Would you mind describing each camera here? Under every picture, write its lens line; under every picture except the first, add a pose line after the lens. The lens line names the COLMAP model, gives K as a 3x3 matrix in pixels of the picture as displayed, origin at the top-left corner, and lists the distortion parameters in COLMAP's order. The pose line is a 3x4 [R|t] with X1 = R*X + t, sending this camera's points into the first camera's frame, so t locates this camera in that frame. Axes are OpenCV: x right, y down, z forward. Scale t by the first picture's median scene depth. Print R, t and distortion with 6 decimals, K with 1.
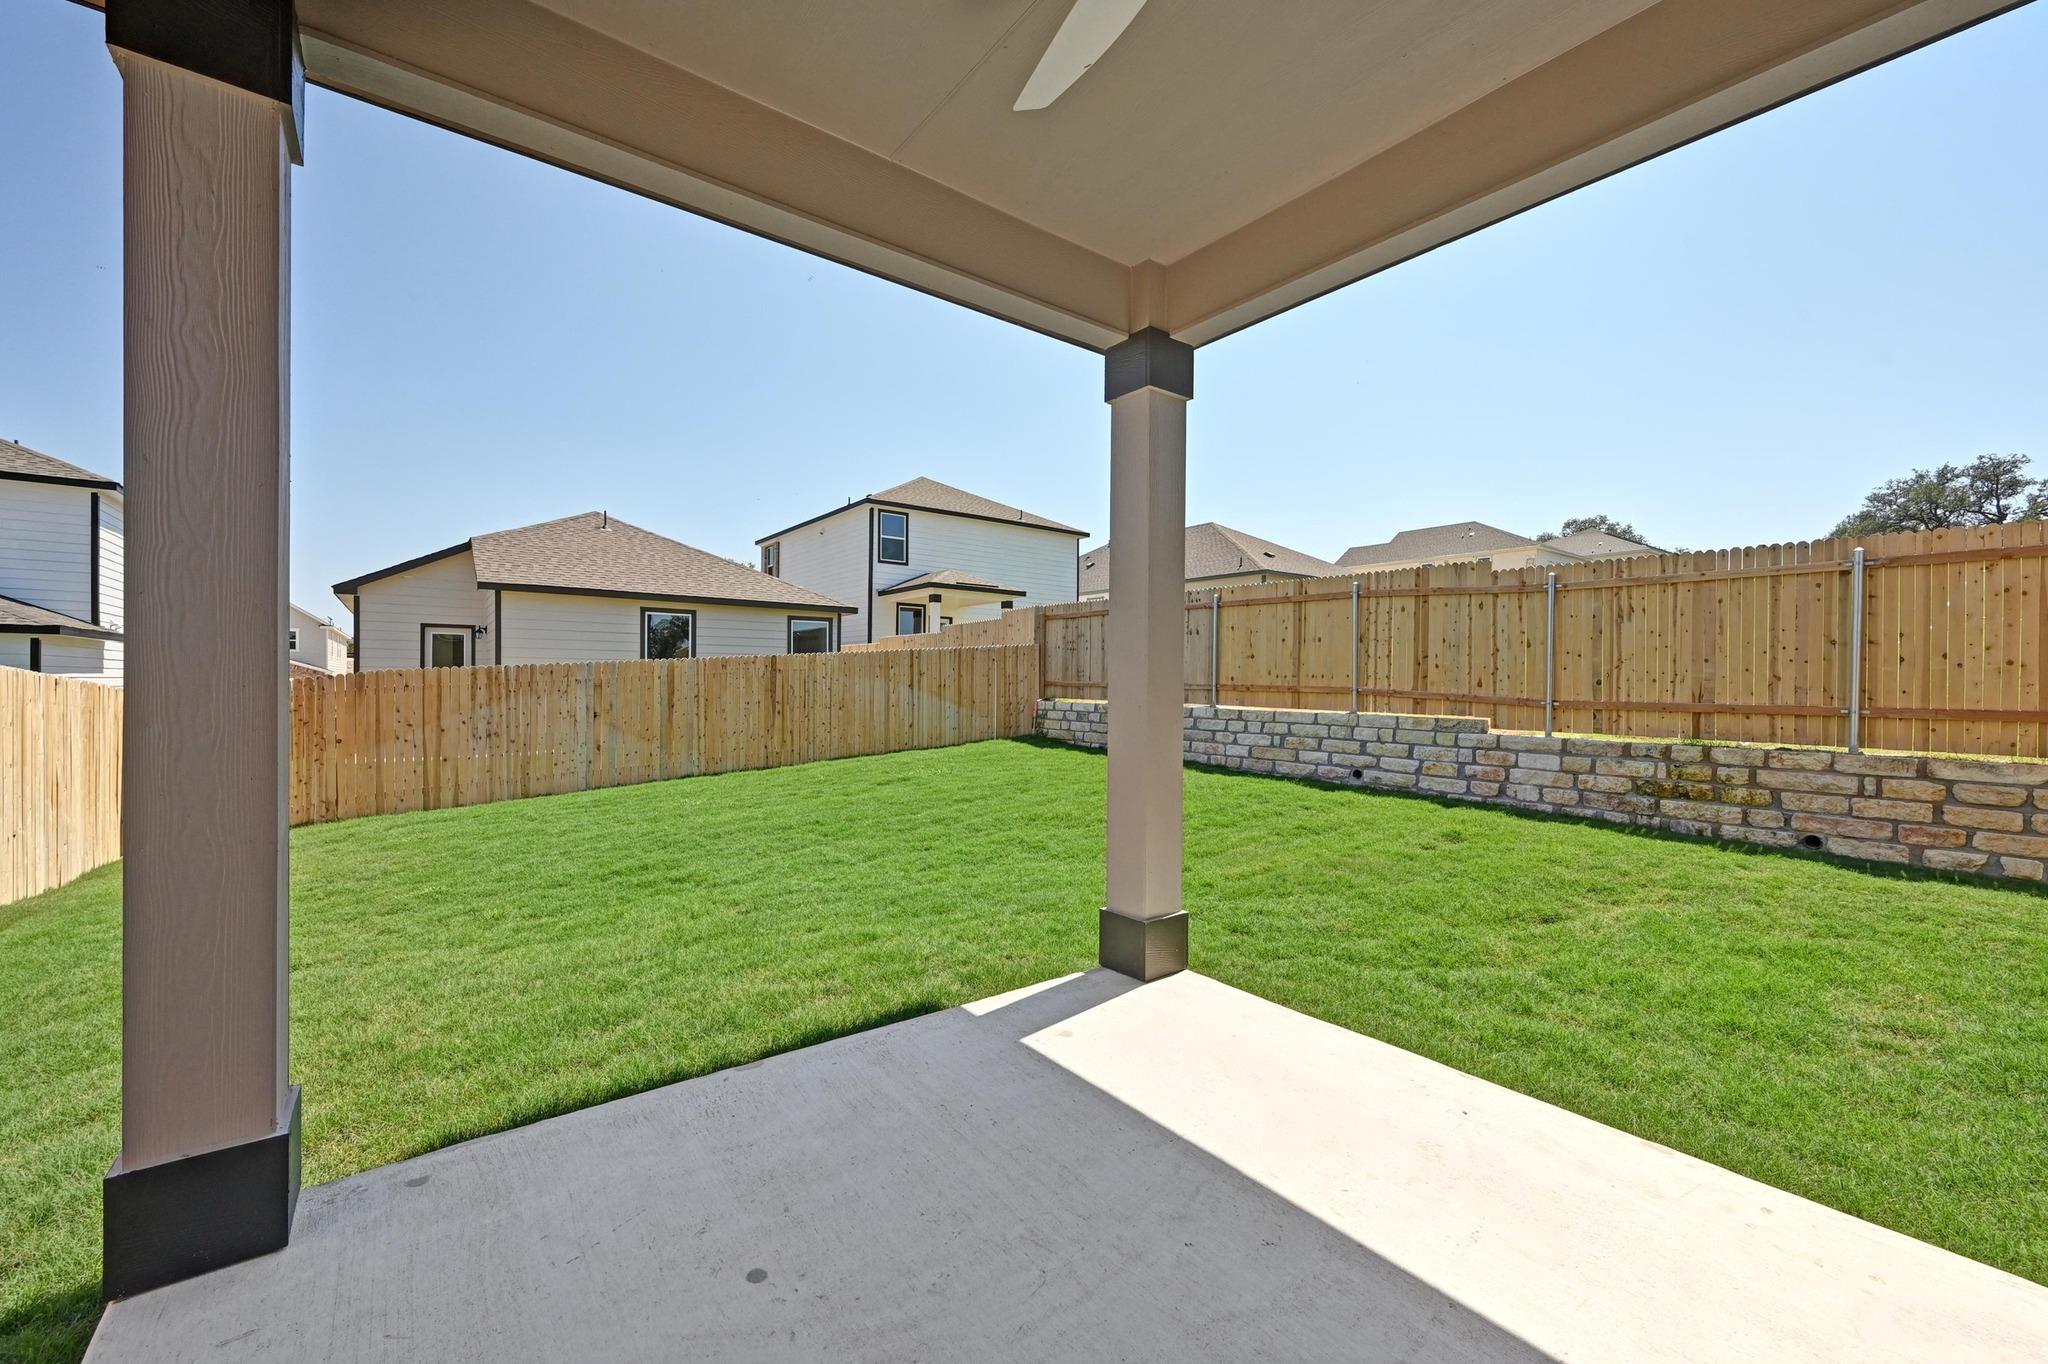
lens RADIAL K [[809.5, 0, 1030.3], [0, 809.5, 683.0], [0, 0, 1]] dist [0.000607, 0.000133]
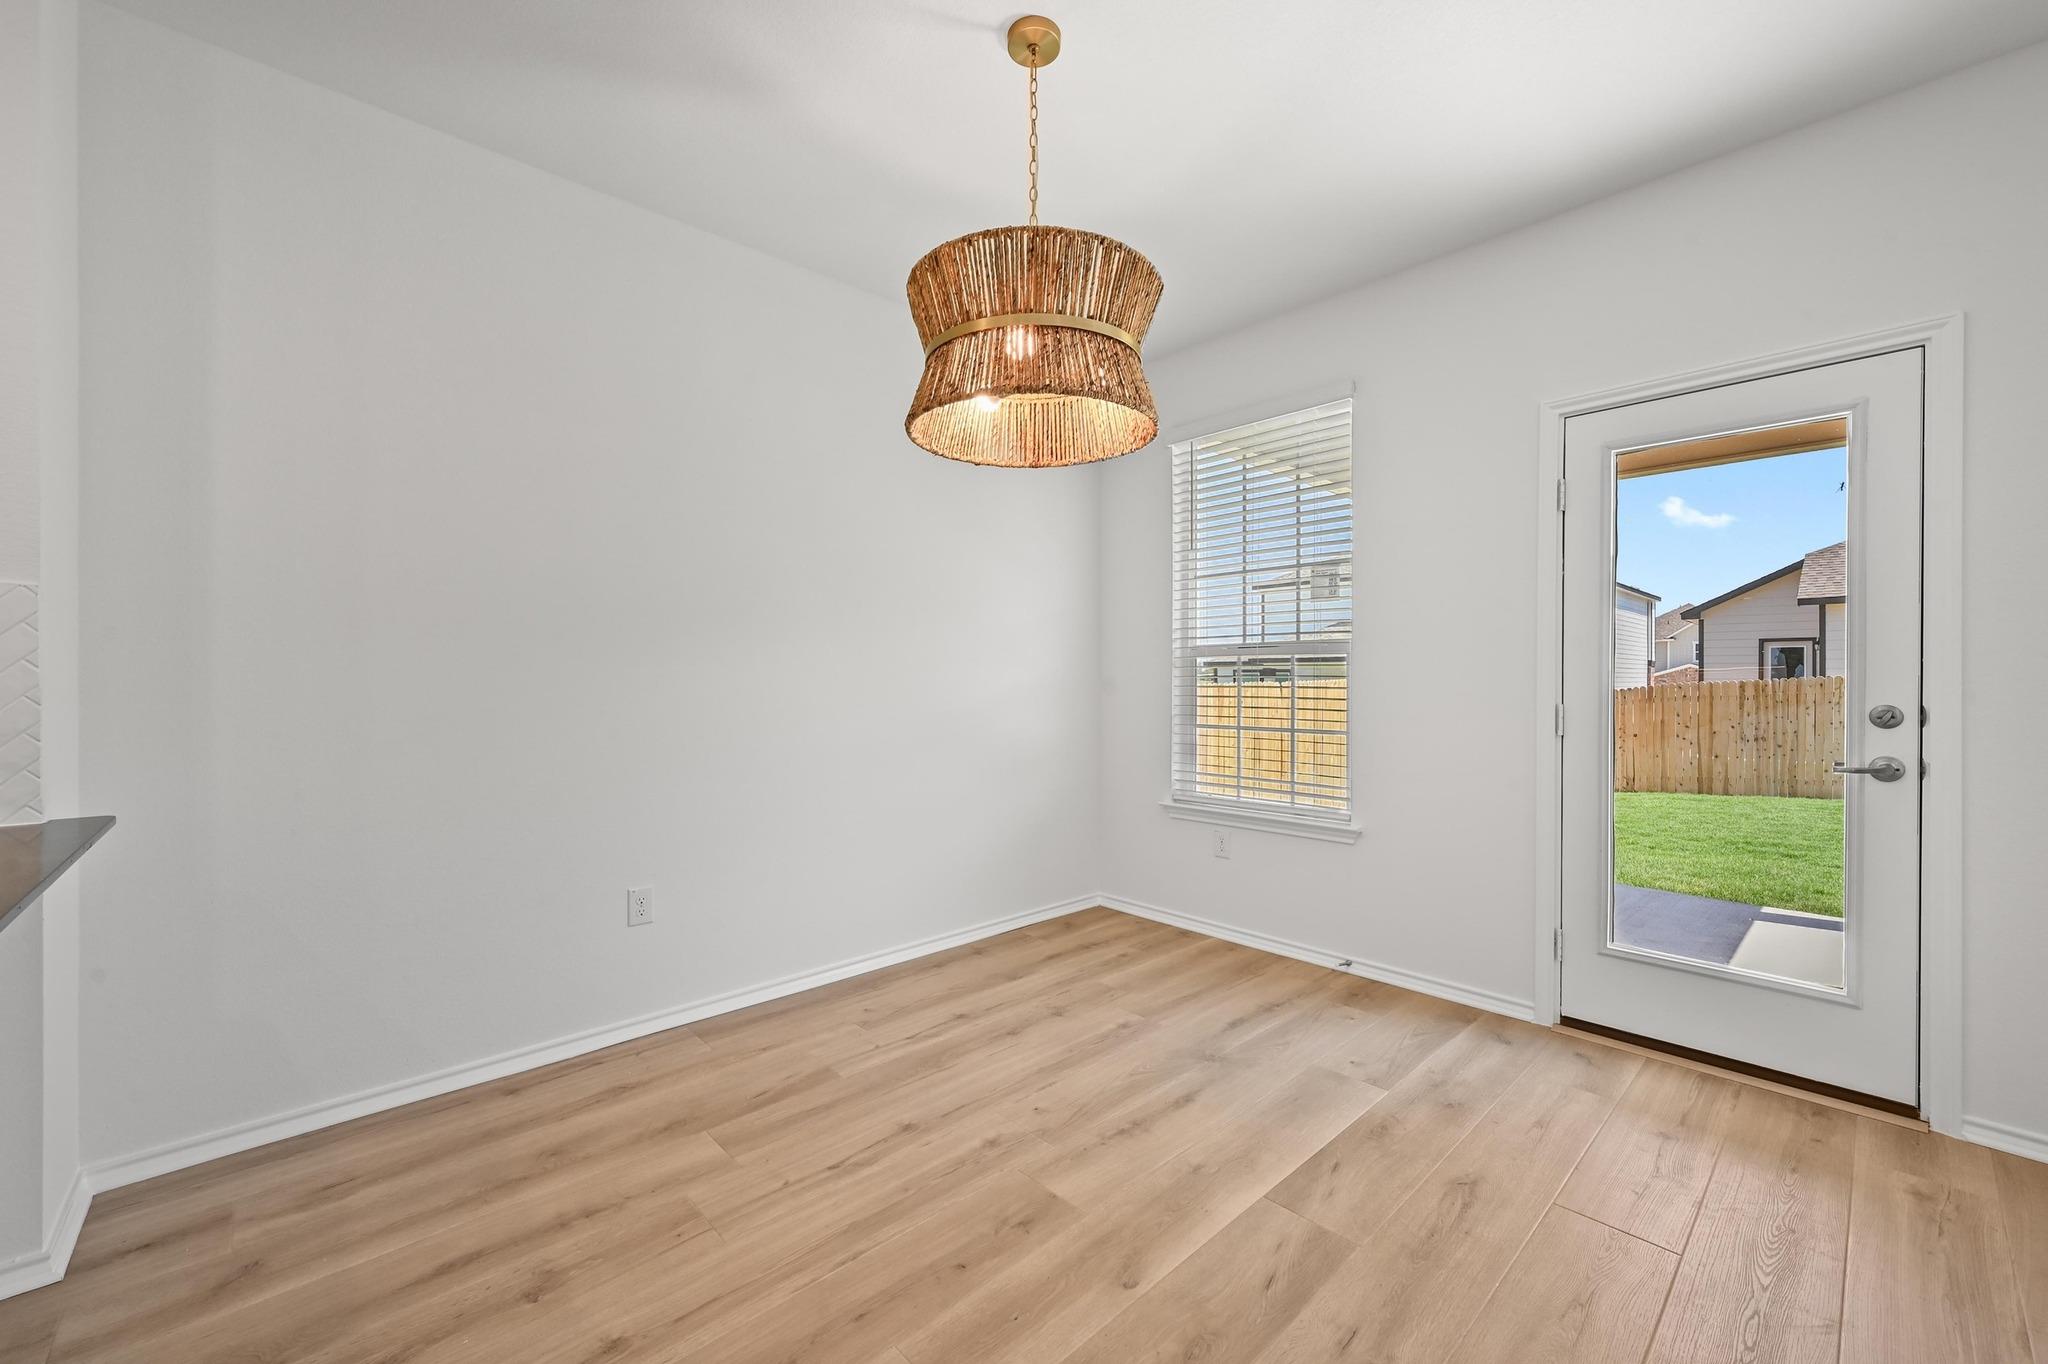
lens RADIAL K [[809.5, 0, 1027.9], [0, 809.5, 686.8], [0, 0, 1]] dist [0.000607, 0.000133]
pose [[0.099106, -0.001111, -0.995076, 0.387370], [-0.004768, 0.999987, -0.001592, -0.003905], [0.995065, 0.004902, 0.099099, -0.159960]]
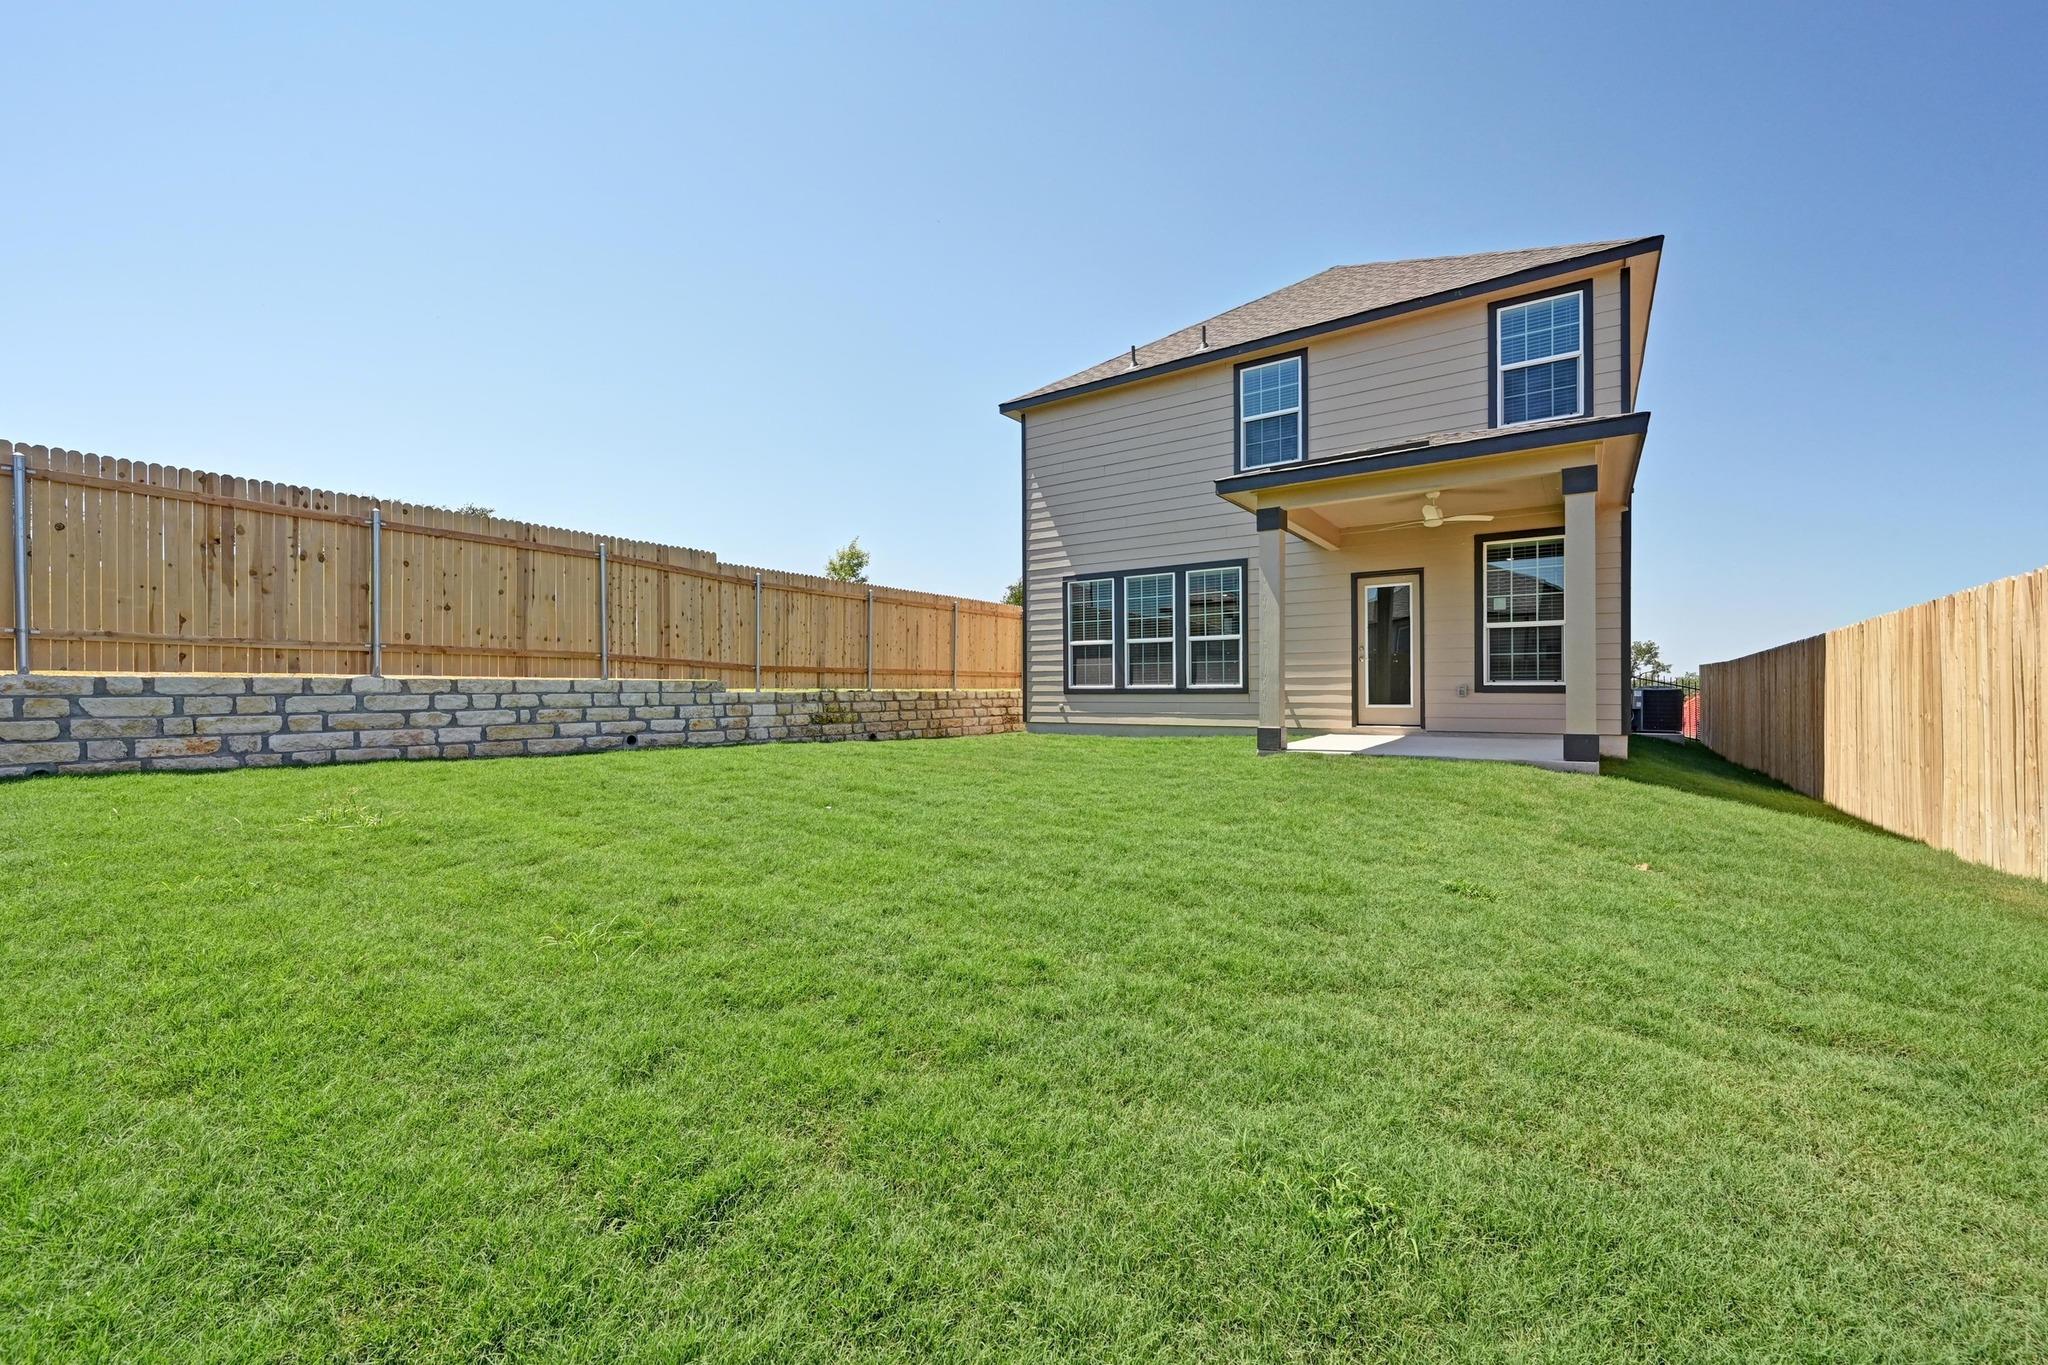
lens RADIAL K [[809.5, 0, 1017.9], [0, 809.5, 684.9], [0, 0, 1]] dist [0.000607, 0.000133]
pose [[-0.300887, -0.000021, 0.953660, -0.662518], [0.007416, 0.999970, 0.002362, 0.044961], [-0.953631, 0.007783, -0.300878, 0.820808]]
